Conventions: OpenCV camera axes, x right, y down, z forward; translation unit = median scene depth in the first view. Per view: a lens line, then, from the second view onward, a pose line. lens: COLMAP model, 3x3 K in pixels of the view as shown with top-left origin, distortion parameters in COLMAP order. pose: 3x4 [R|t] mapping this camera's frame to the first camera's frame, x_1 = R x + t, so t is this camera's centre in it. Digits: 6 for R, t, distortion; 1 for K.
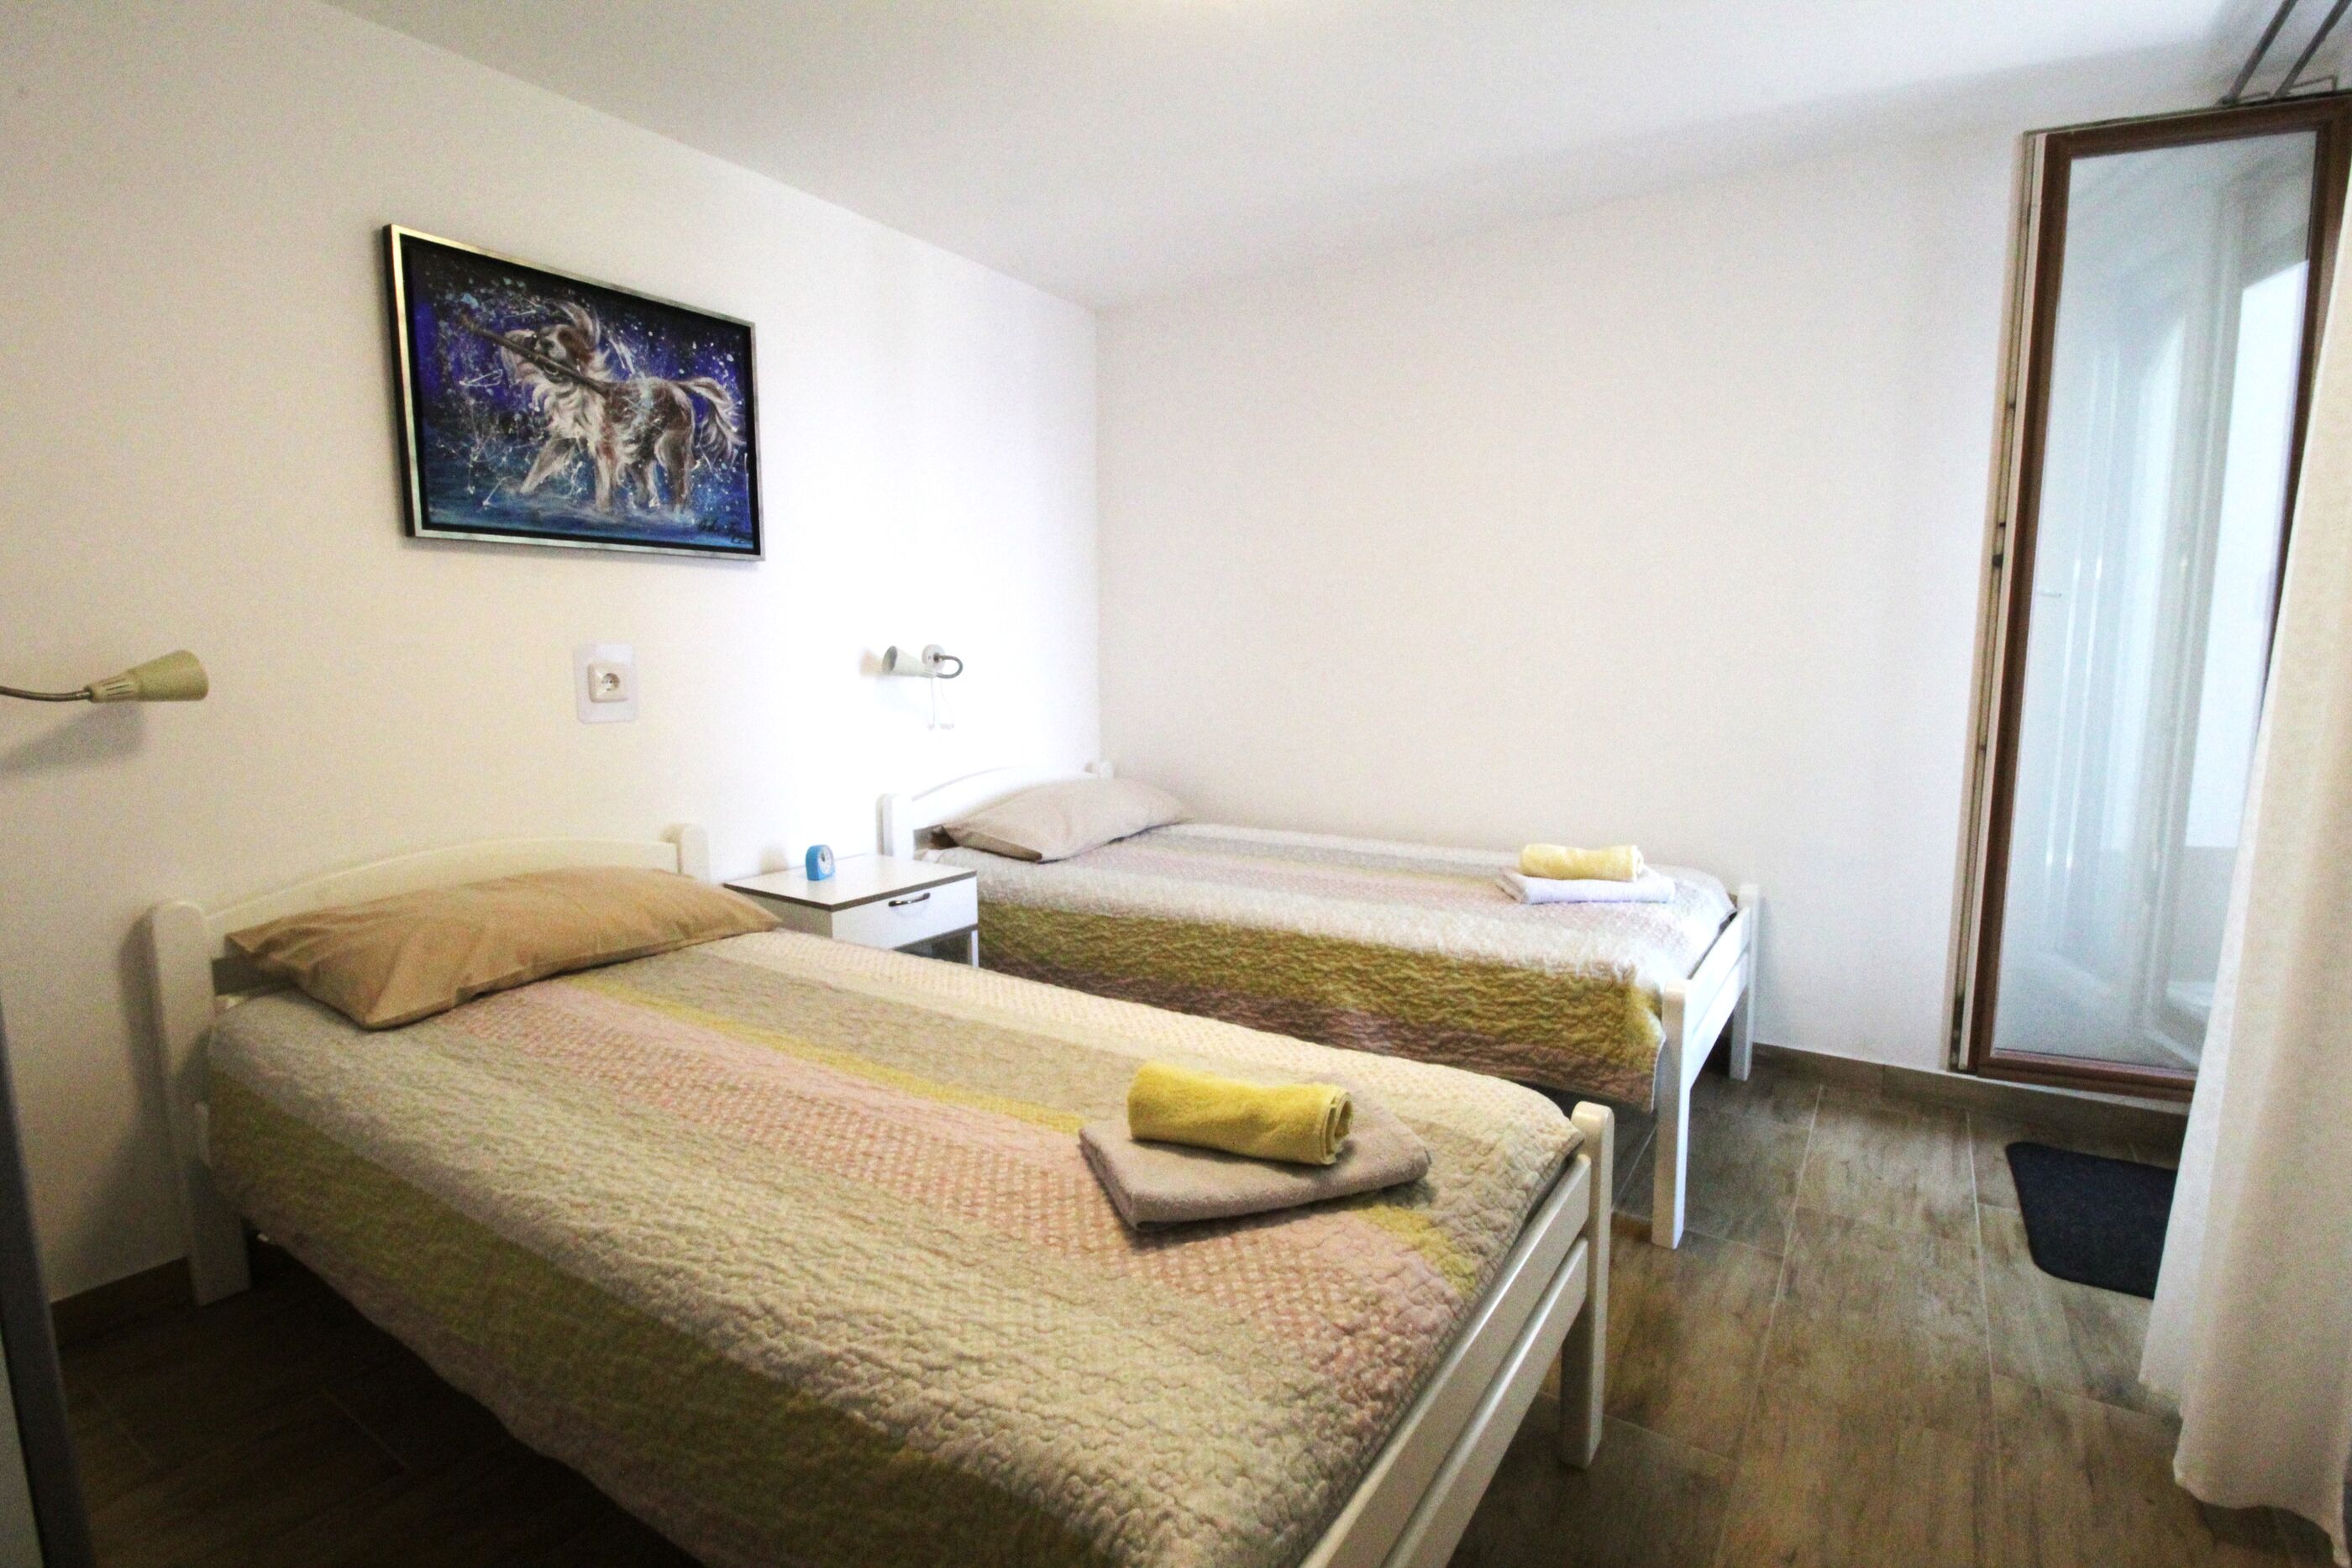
lens RADIAL K [[1114.5, 0, 1198.7], [0, 1114.5, 784.4], [0, 0, 1]] dist [0.001703, -0.015461]
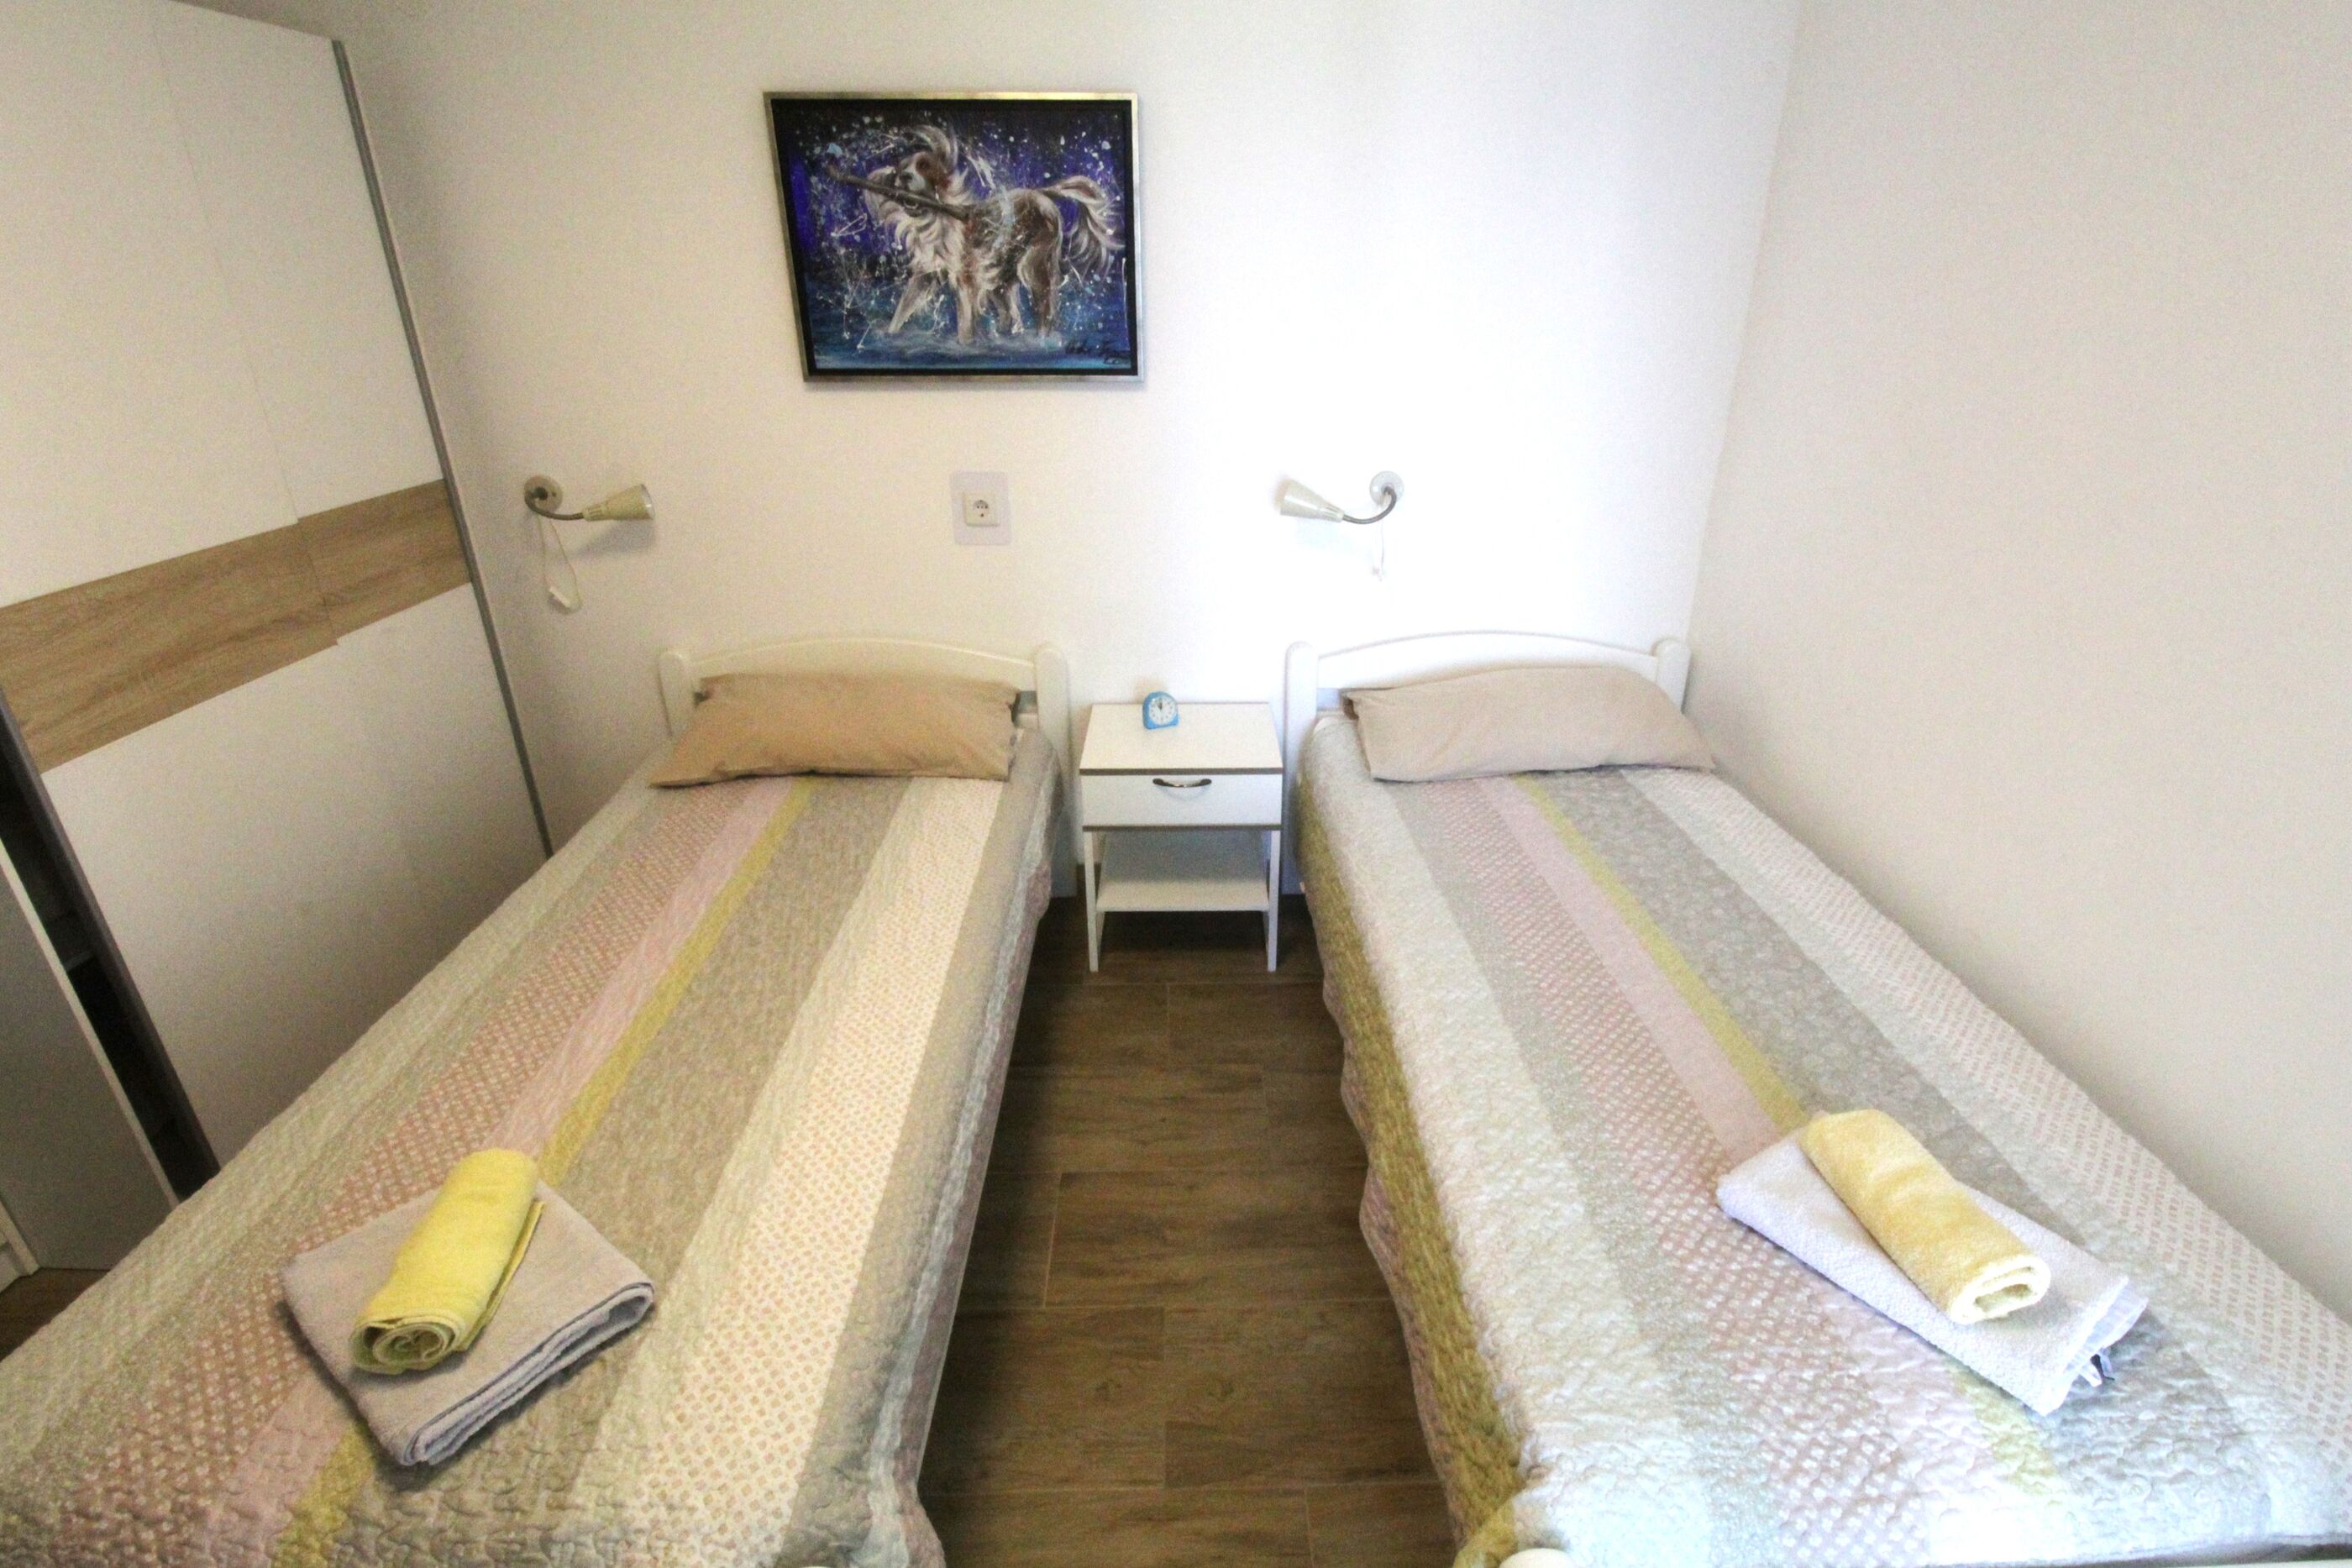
lens RADIAL K [[1113.4, 0, 1185.0], [0, 1113.4, 776.9], [0, 0, 1]] dist [-0.000007, -0.010418]
pose [[0.554665, 0.336172, -0.761141, 0.503429], [-0.101470, 0.935252, 0.339127, -0.242760], [0.825863, -0.110870, 0.552863, 0.560487]]
